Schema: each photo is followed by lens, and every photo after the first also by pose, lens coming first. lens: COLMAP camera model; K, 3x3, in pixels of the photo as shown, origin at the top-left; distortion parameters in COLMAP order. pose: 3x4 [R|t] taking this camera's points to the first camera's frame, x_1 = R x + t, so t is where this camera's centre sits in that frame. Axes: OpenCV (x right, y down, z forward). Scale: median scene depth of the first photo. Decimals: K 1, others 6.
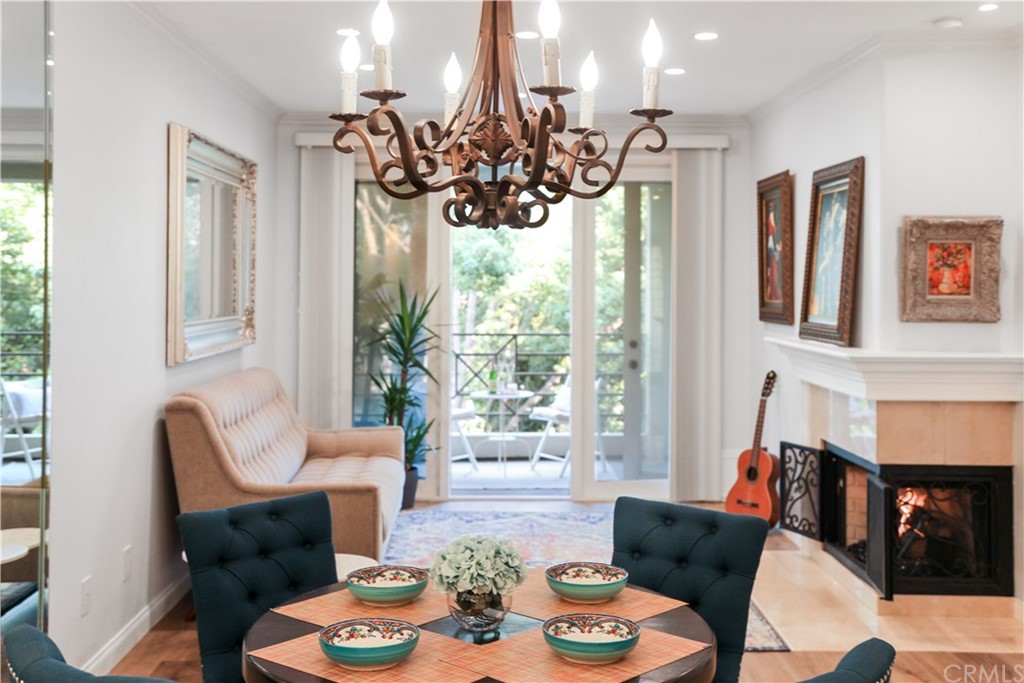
lens RADIAL K [[1166.6, 0, 531.1], [0, 1166.6, 276.3], [0, 0, 1]] dist [0.125050, 0.006961]
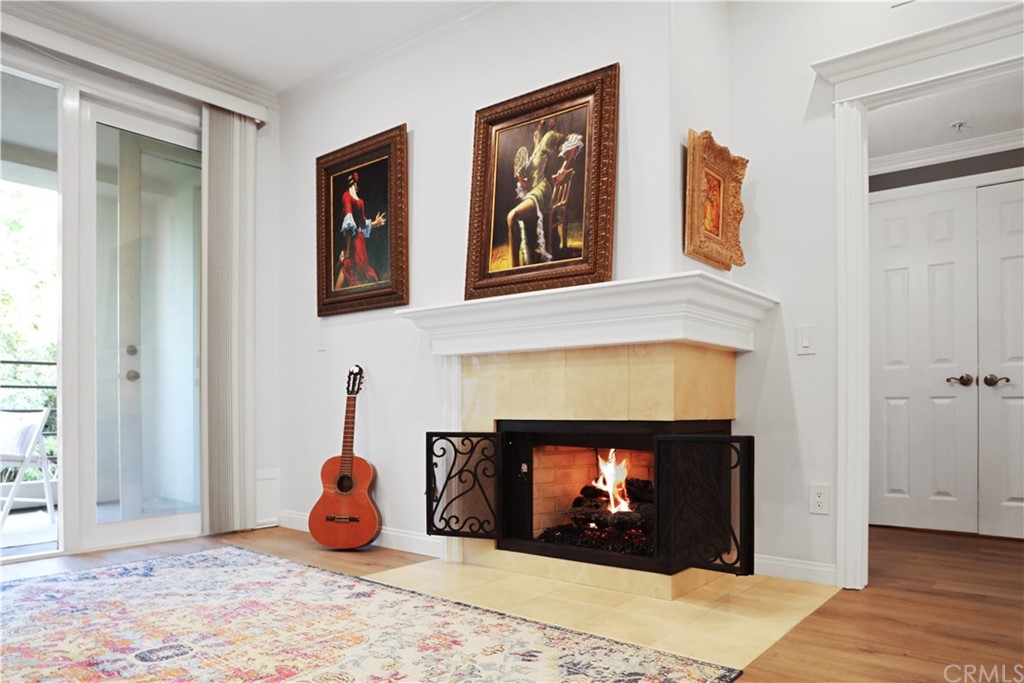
lens RADIAL K [[697.9, 0, 507.8], [0, 697.9, 416.4], [0, 0, 1]] dist [-0.040380, -0.000327]
pose [[0.659263, -0.013942, 0.751783, -0.135721], [0.001493, 0.999850, 0.017232, 0.134680], [-0.751911, -0.010238, 0.659185, 0.704948]]
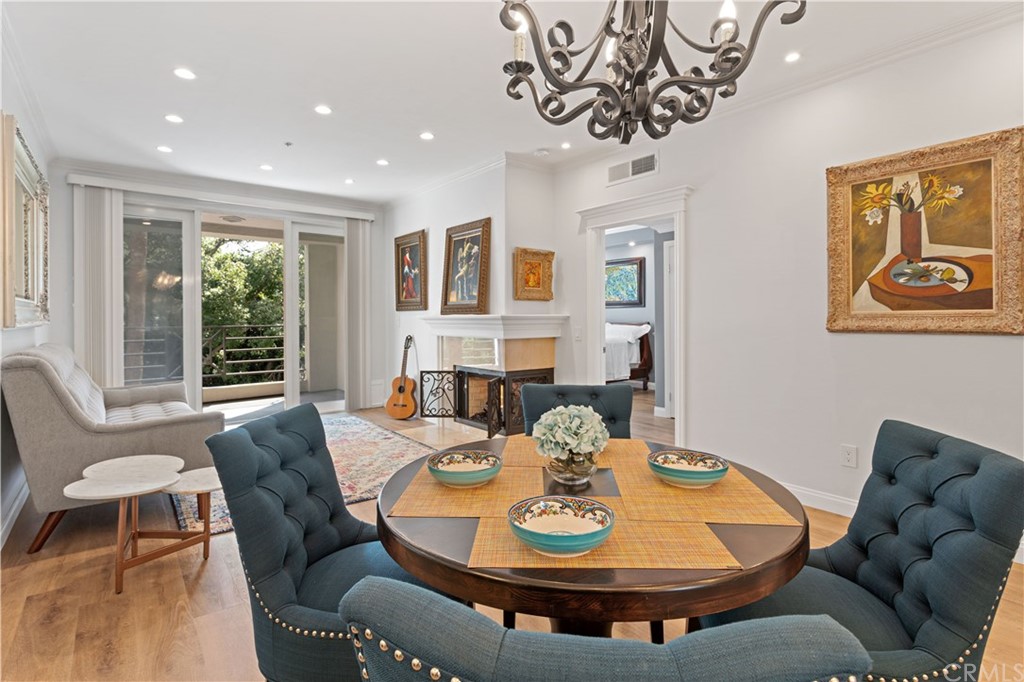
lens RADIAL K [[495.5, 0, 513.3], [0, 495.5, 320.5], [0, 0, 1]] dist [0.003504, 0.000406]
pose [[0.803430, -0.013427, 0.595248, -0.173220], [0.007168, 0.999891, 0.012881, 0.057238], [-0.595356, -0.006083, 0.803439, 0.300861]]
